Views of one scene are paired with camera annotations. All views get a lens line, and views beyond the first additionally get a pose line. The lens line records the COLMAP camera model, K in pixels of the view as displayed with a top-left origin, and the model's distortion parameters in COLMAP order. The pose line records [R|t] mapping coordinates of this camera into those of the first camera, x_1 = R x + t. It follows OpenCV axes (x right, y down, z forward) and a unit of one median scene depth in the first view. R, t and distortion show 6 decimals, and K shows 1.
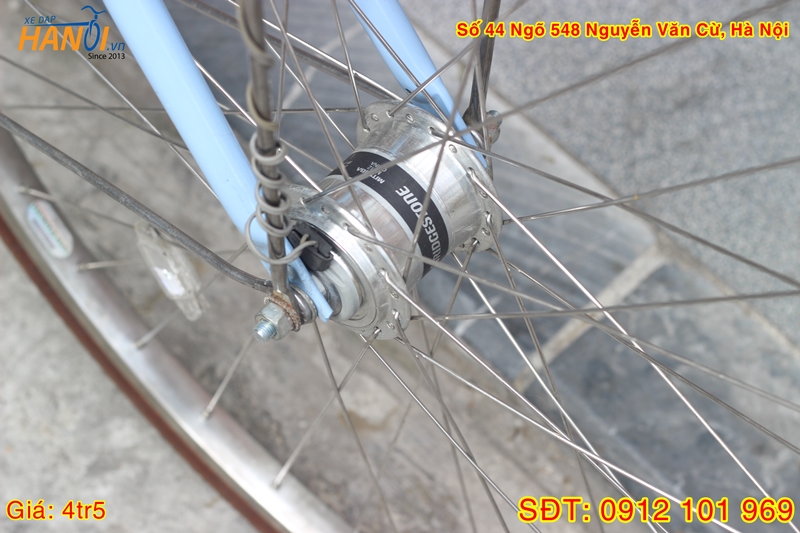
lens RADIAL K [[1865.2, 0, 400.0], [0, 1865.2, 266.5], [0, 0, 1]] dist [-0.148904, -0.172375]
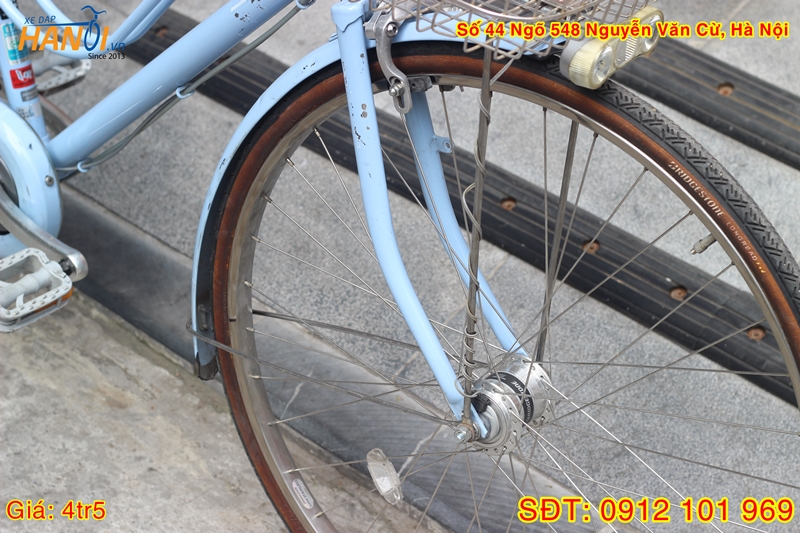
lens RADIAL K [[1865.2, 0, 400.0], [0, 1865.2, 266.5], [0, 0, 1]] dist [-0.148904, -0.172375]
pose [[0.996624, -0.017366, 0.080245, -0.320089], [0.051263, 0.895069, -0.442971, 0.840378], [-0.064132, 0.445589, 0.892937, -1.111261]]
